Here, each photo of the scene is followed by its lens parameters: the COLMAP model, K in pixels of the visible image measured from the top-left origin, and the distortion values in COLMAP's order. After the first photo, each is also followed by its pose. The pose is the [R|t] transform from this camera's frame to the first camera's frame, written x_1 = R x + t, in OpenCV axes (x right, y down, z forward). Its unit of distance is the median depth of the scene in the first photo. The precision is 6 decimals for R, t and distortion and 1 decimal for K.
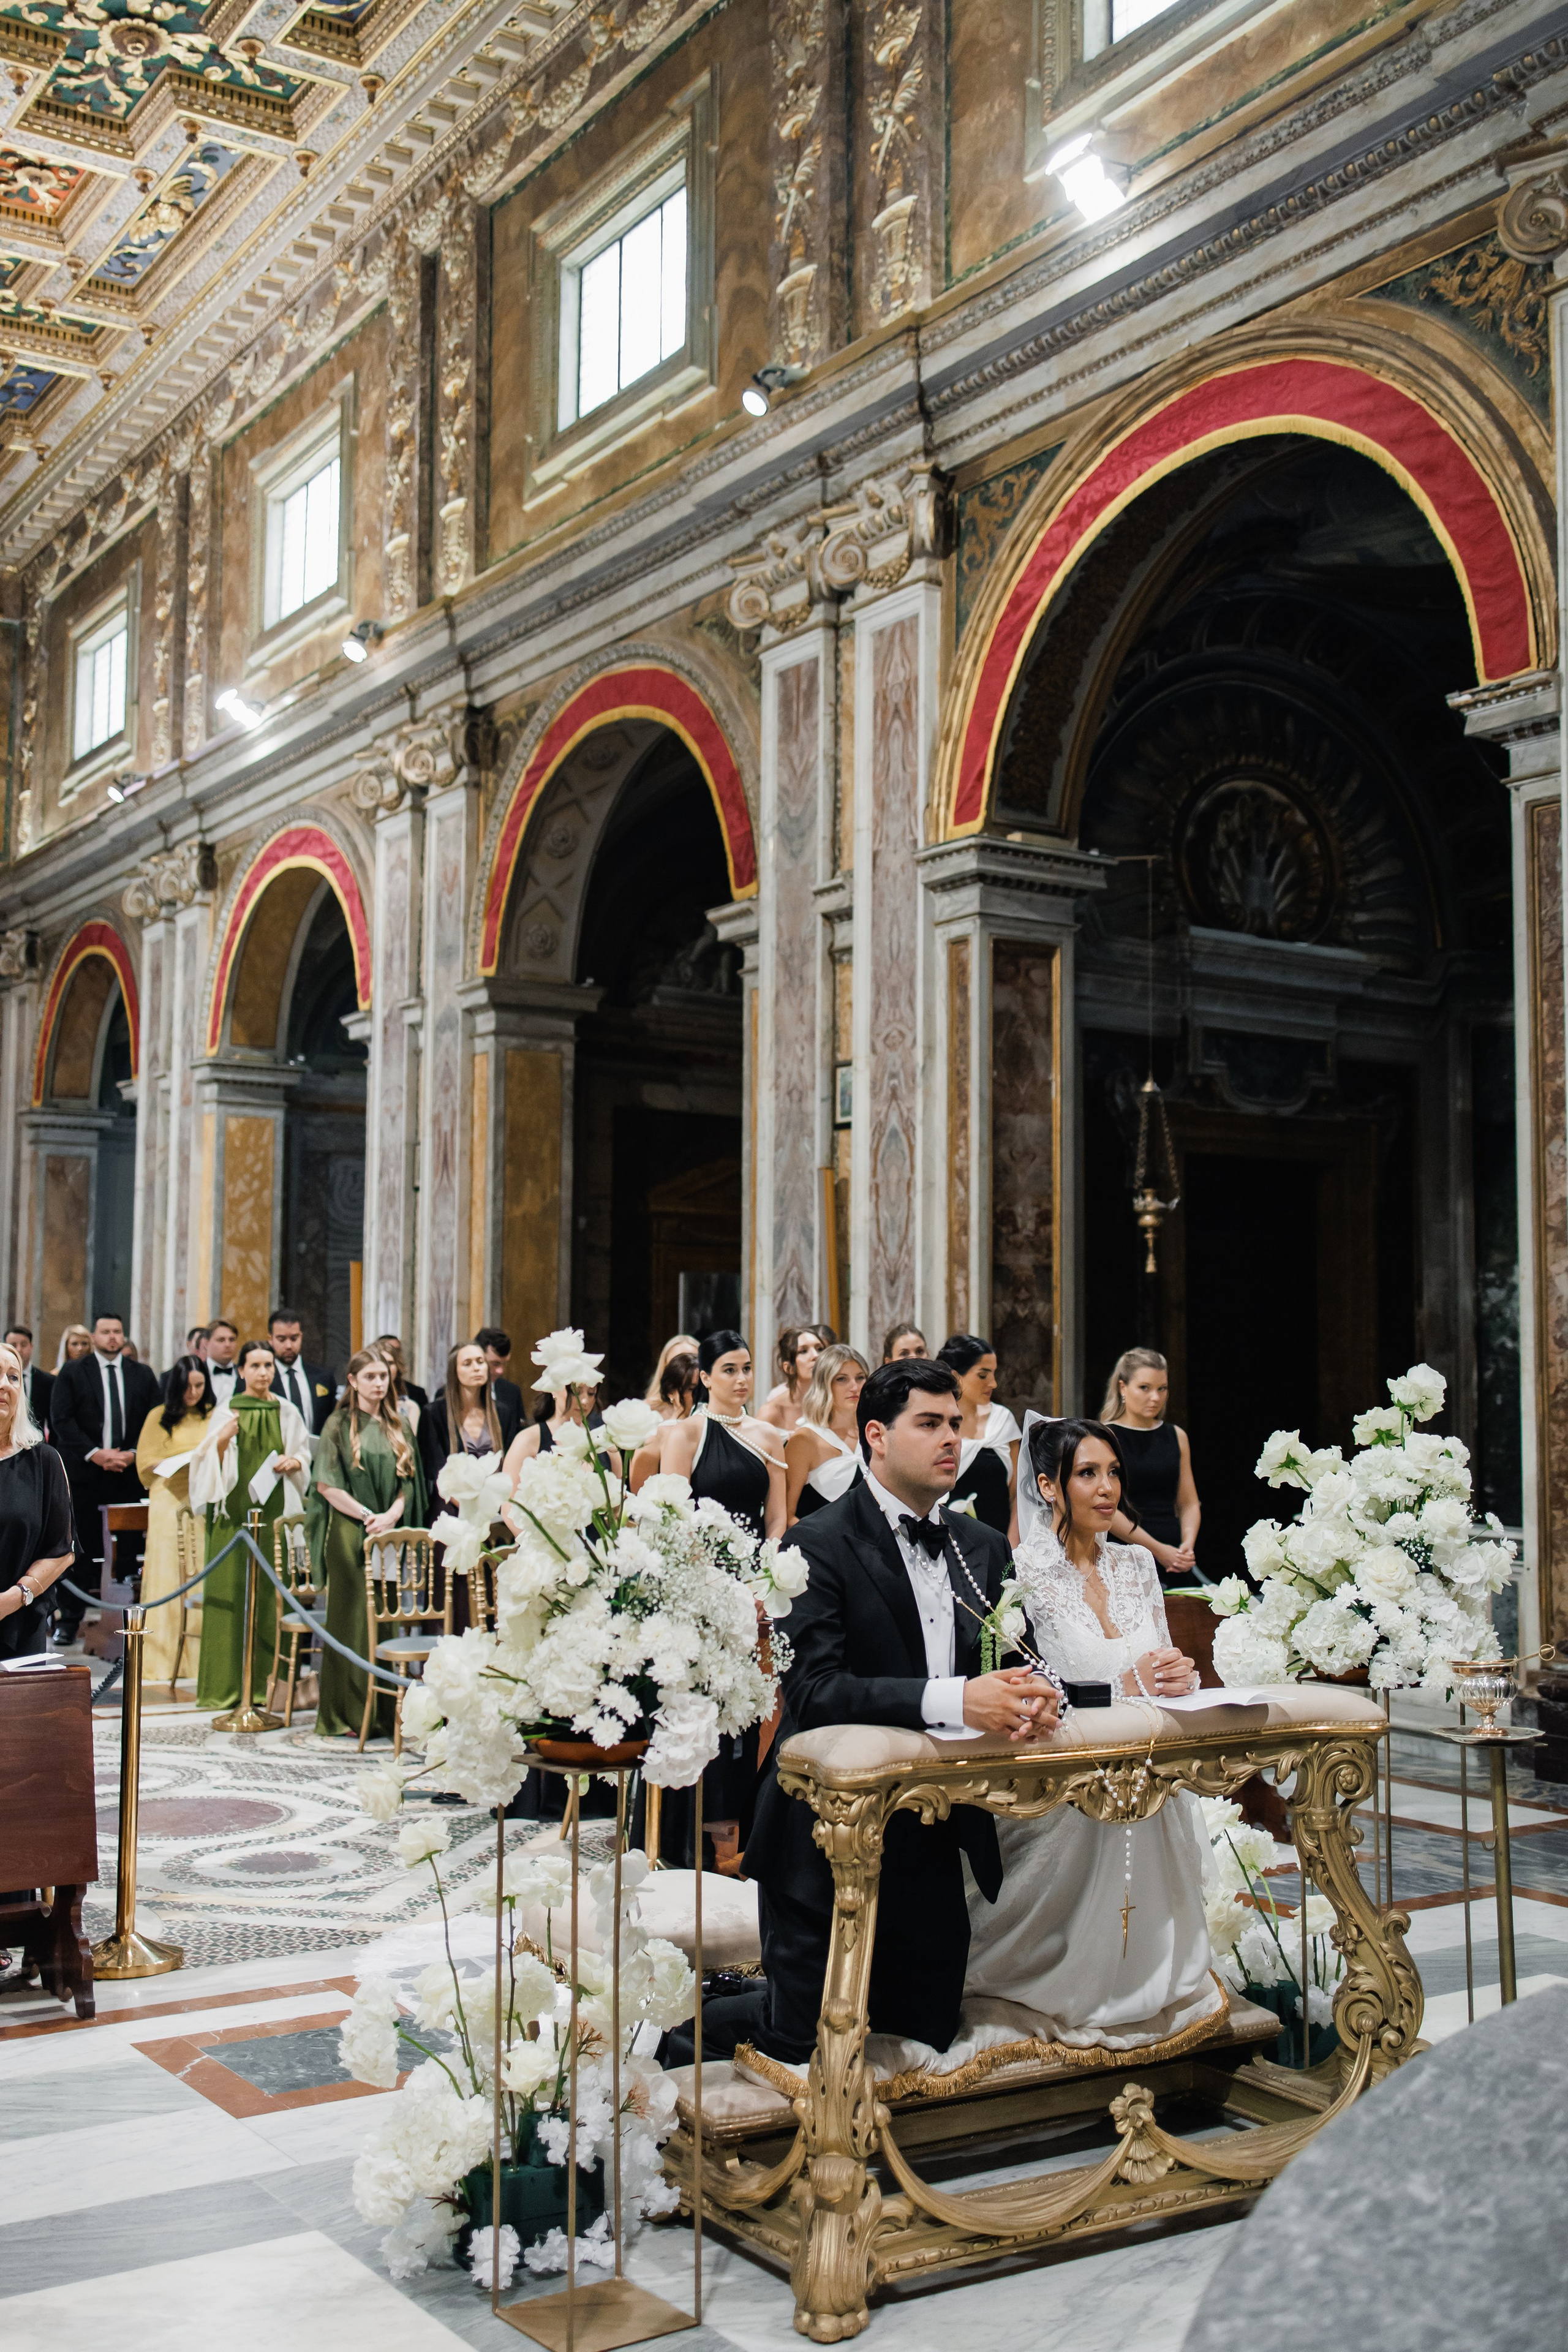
lens RADIAL K [[2334.4, 0, 780.1], [0, 2334.4, 1154.8], [0, 0, 1]] dist [-0.010610, -0.002428]
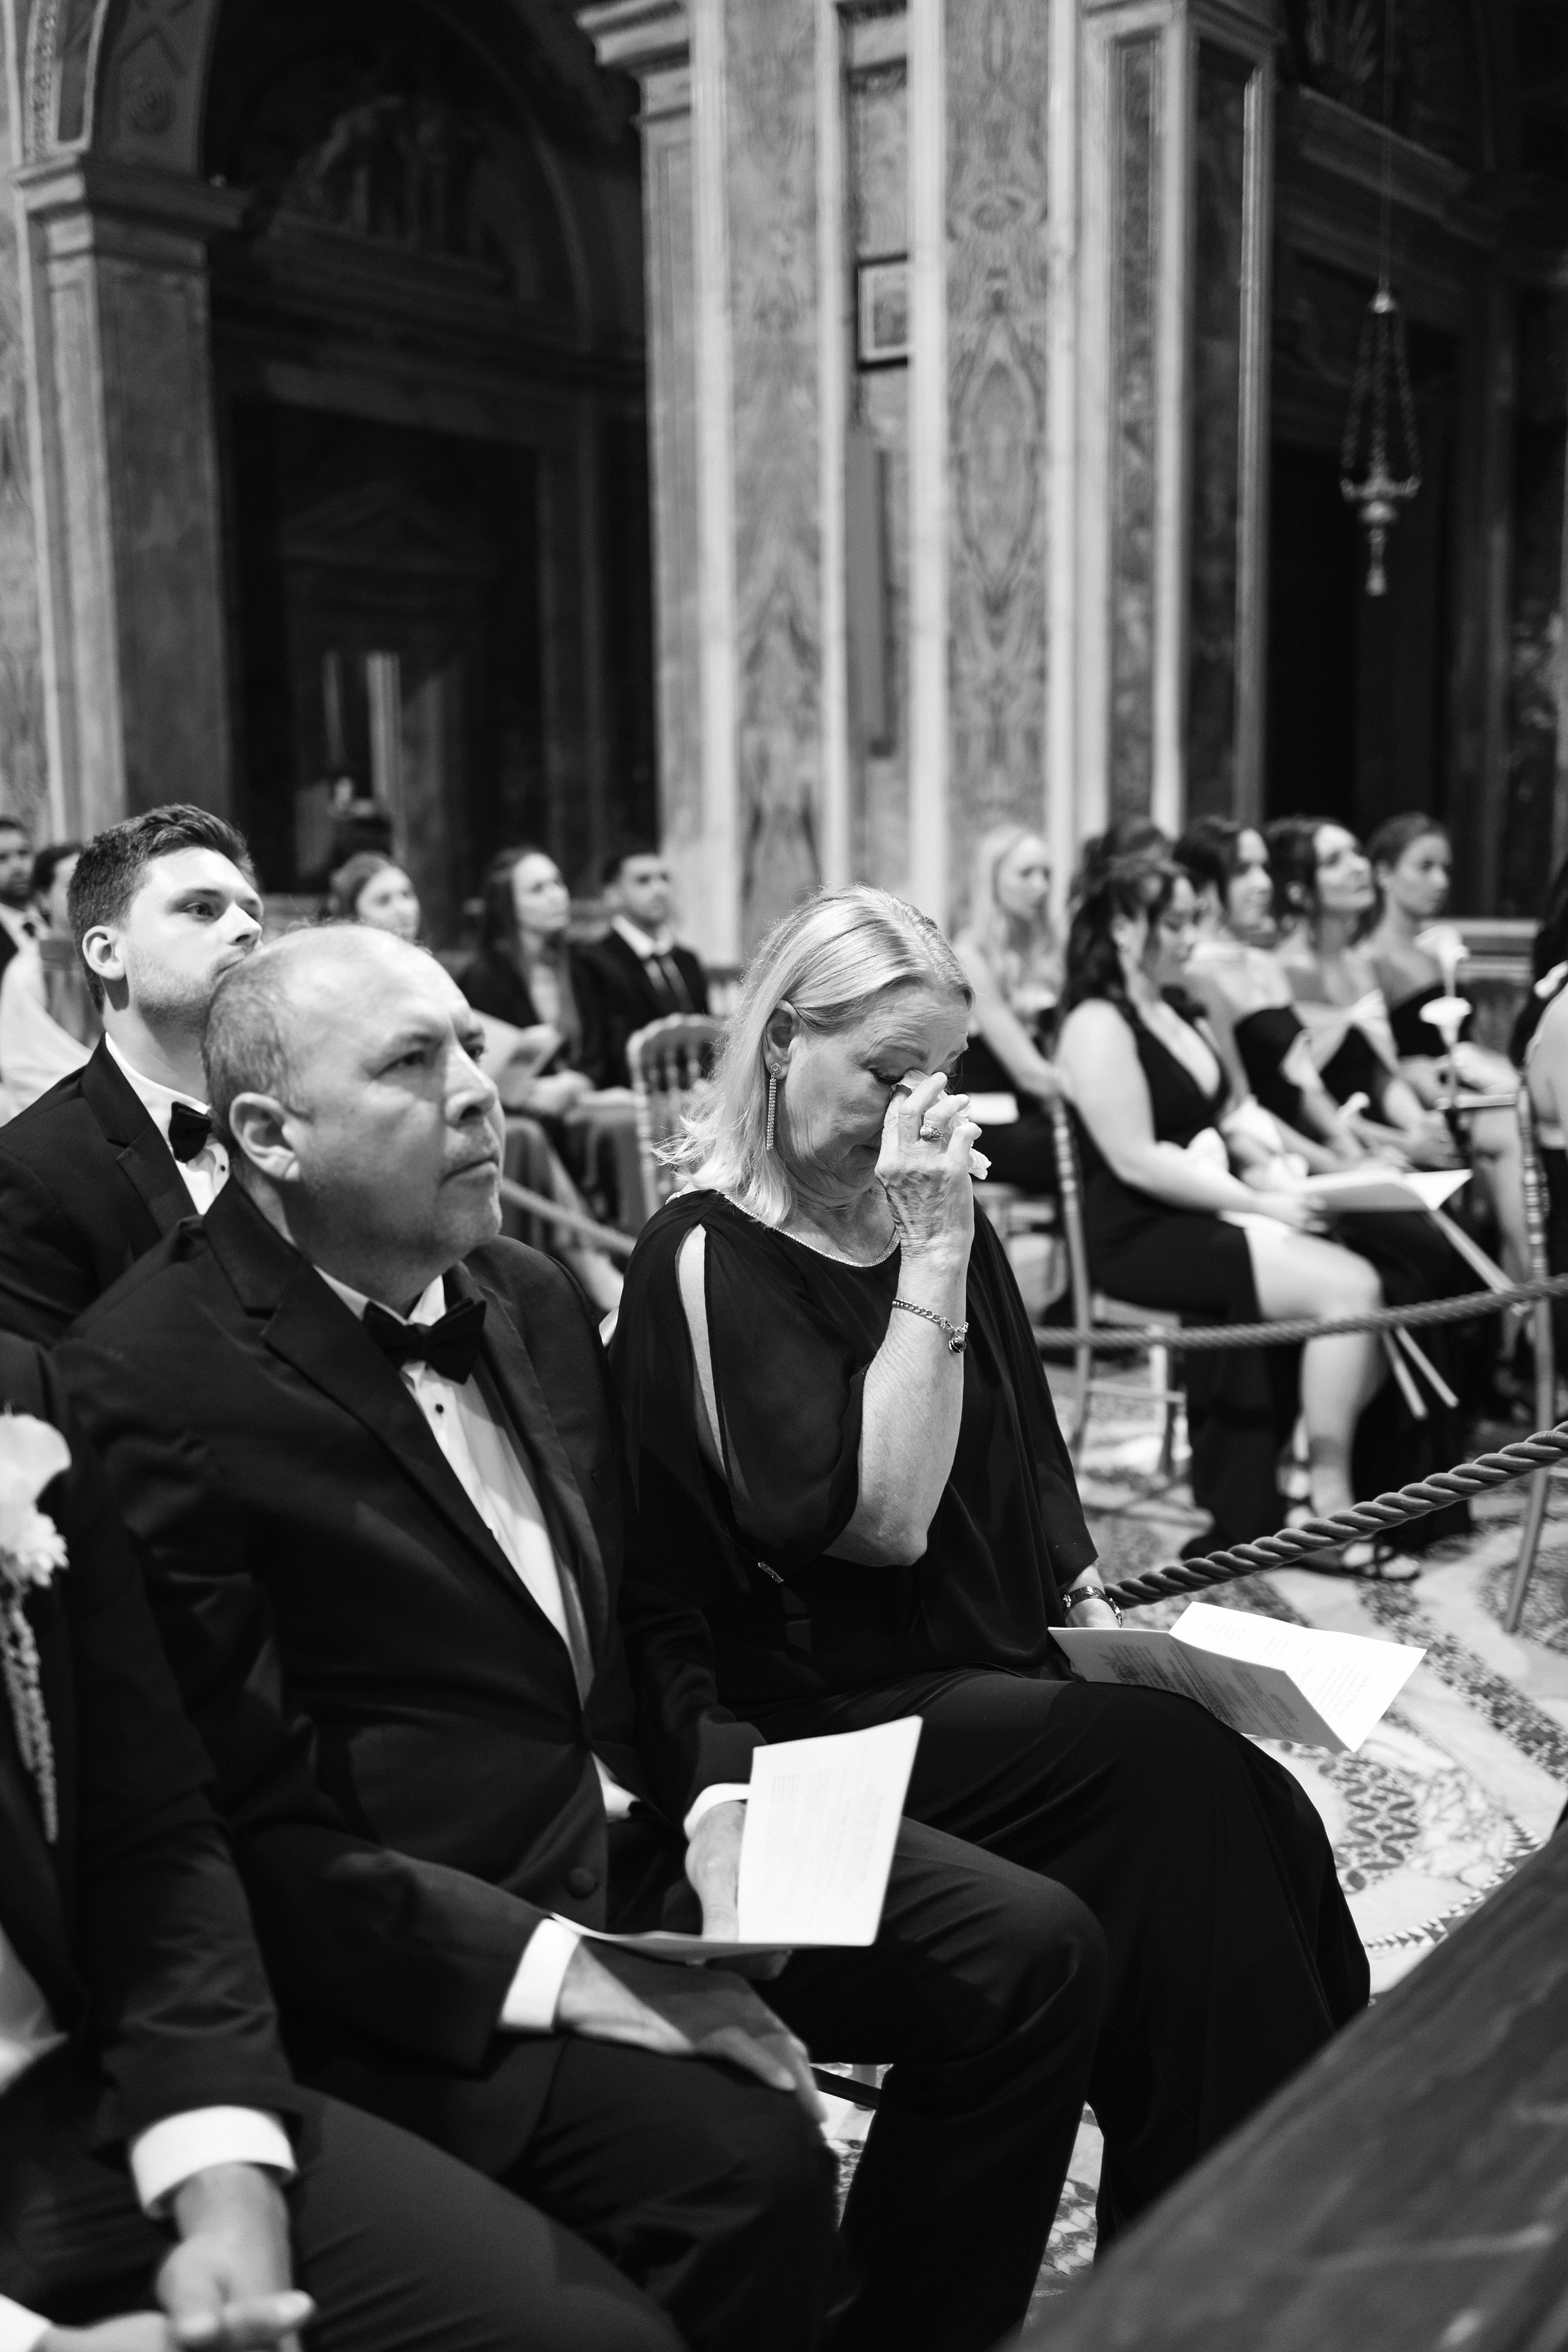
lens RADIAL K [[2443.1, 0, 784.0], [0, 2443.1, 1176.0], [0, 0, 1]] dist [-0.006718, 0.032671]
pose [[0.944070, -0.071091, 0.321992, -0.239373], [-0.005195, 0.973156, 0.230088, 0.052495], [-0.329705, -0.218892, 0.918358, 0.368462]]
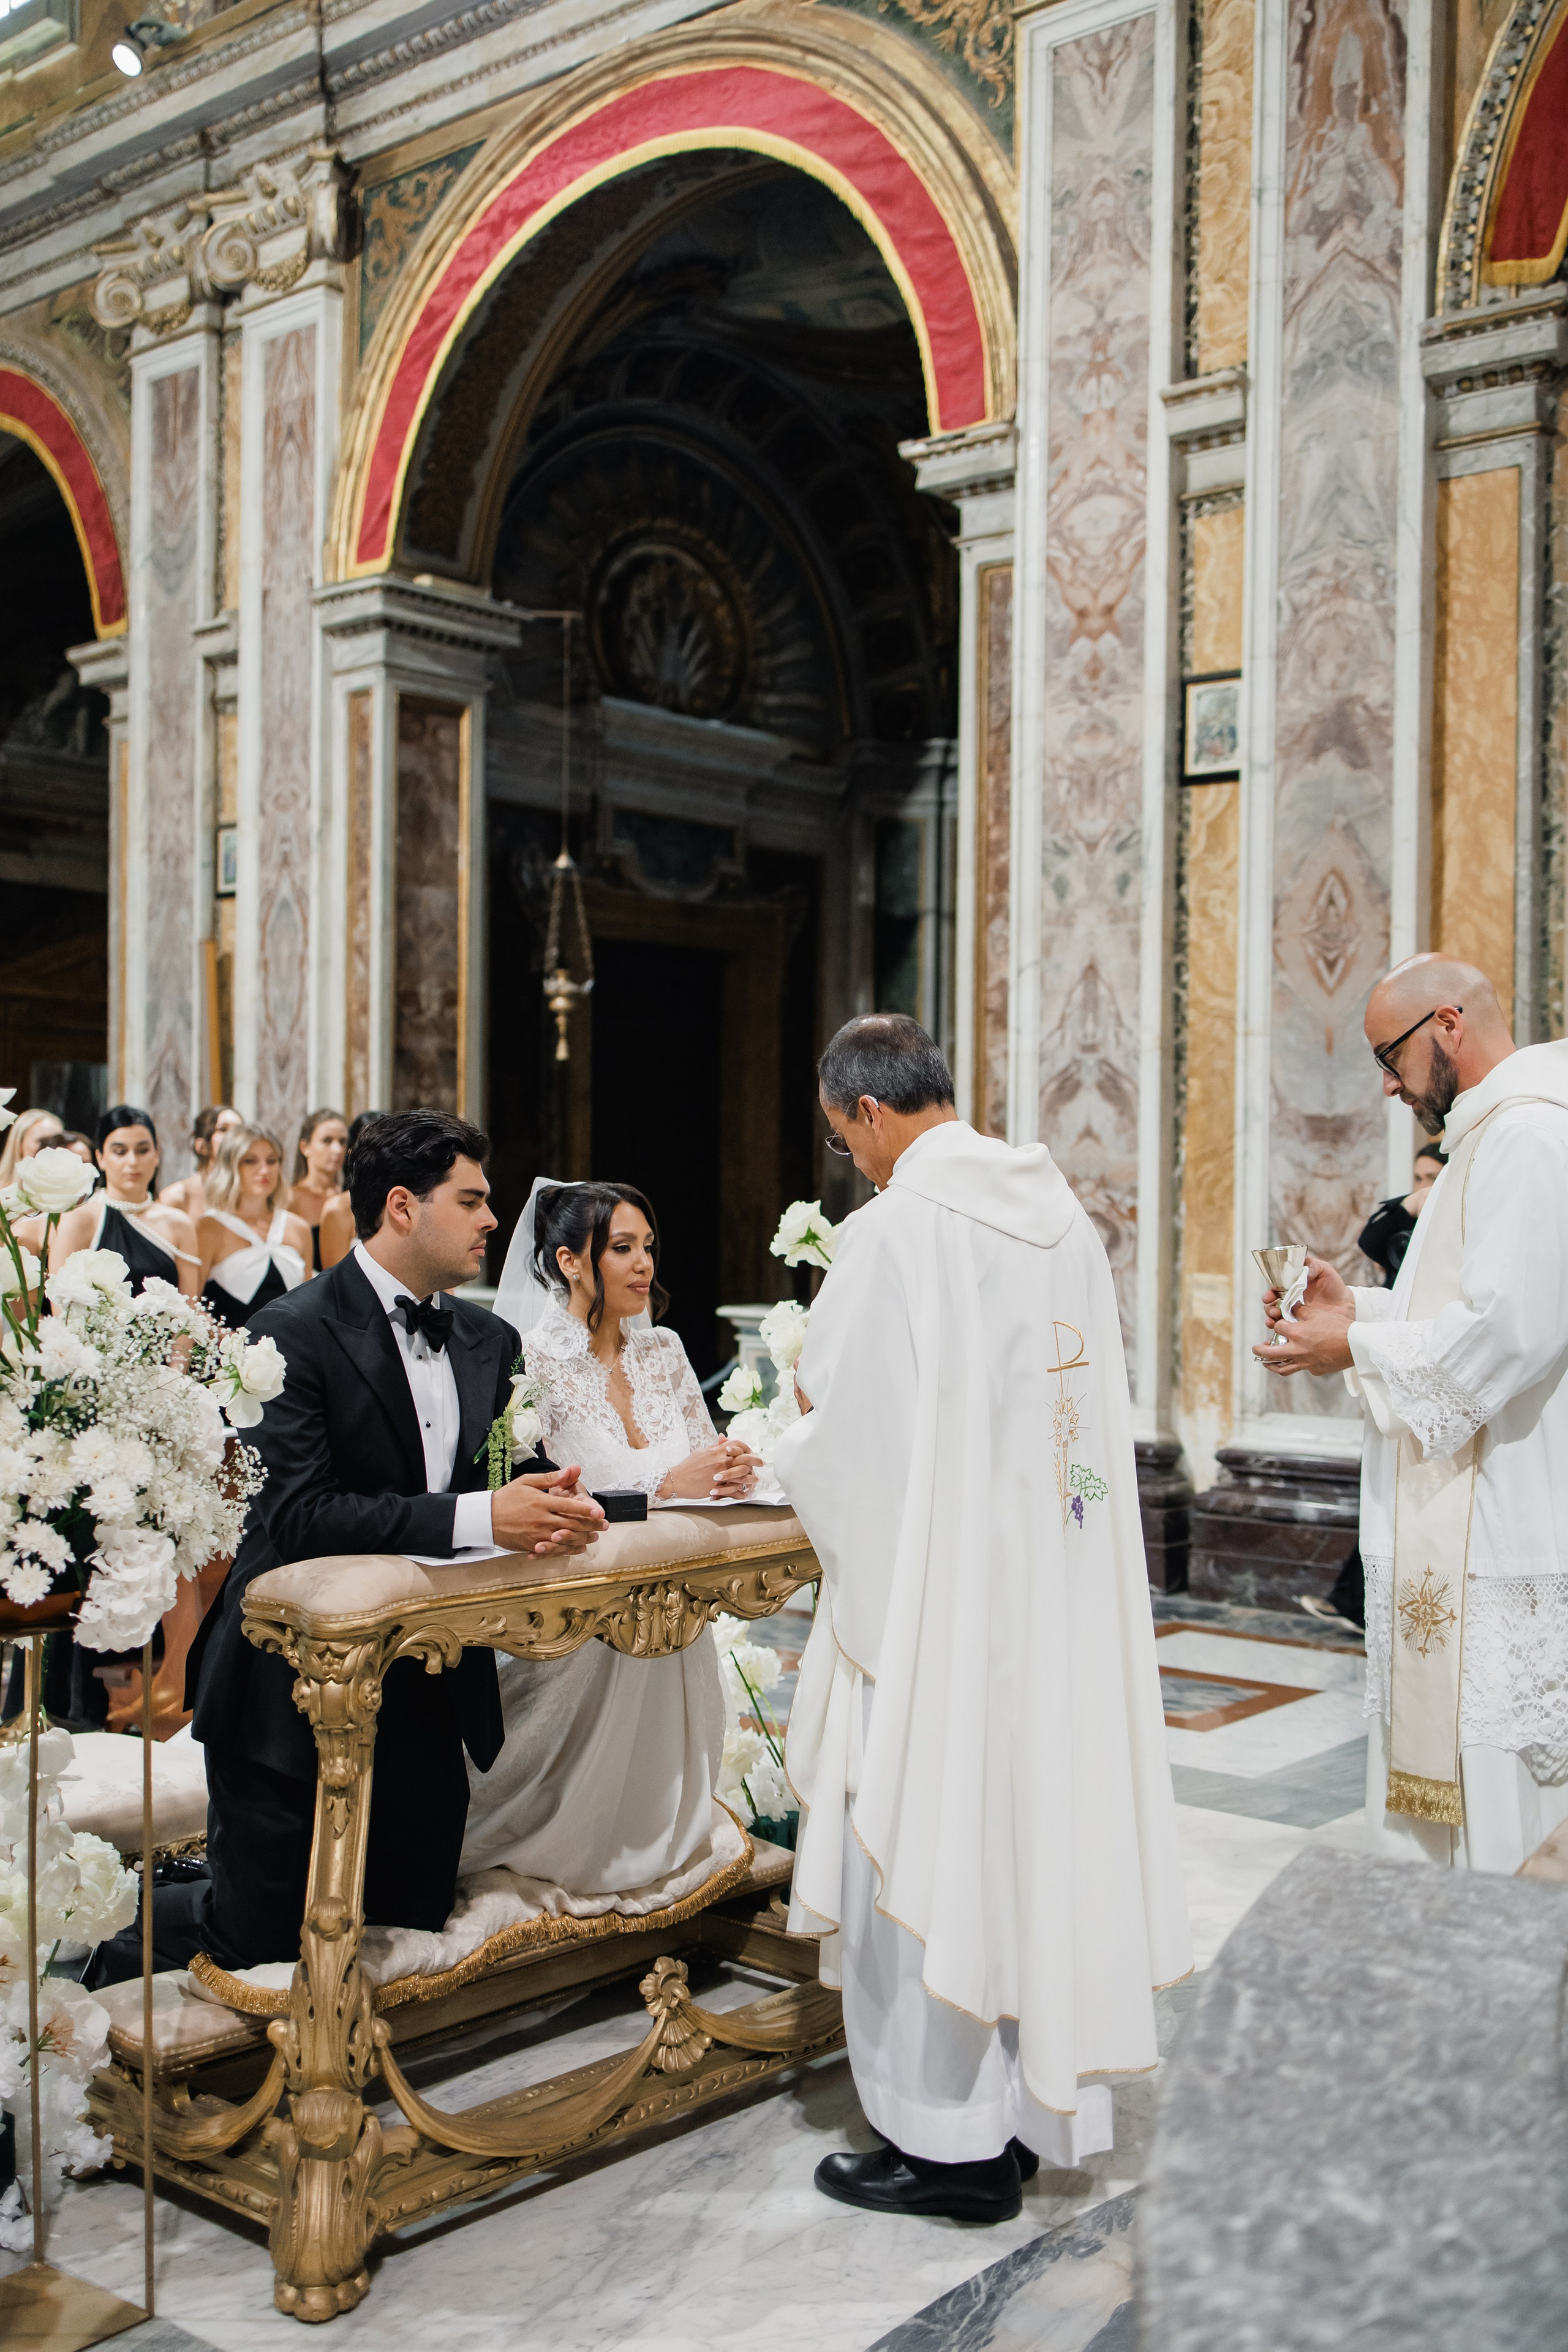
lens RADIAL K [[2331.3, 0, 782.0], [0, 2331.3, 1171.1], [0, 0, 1]] dist [-0.001133, -0.005661]
pose [[0.962145, 0.000827, 0.272536, -0.012959], [-0.024971, 0.996057, 0.085133, 0.012772], [-0.271391, -0.088716, 0.958372, 0.064549]]
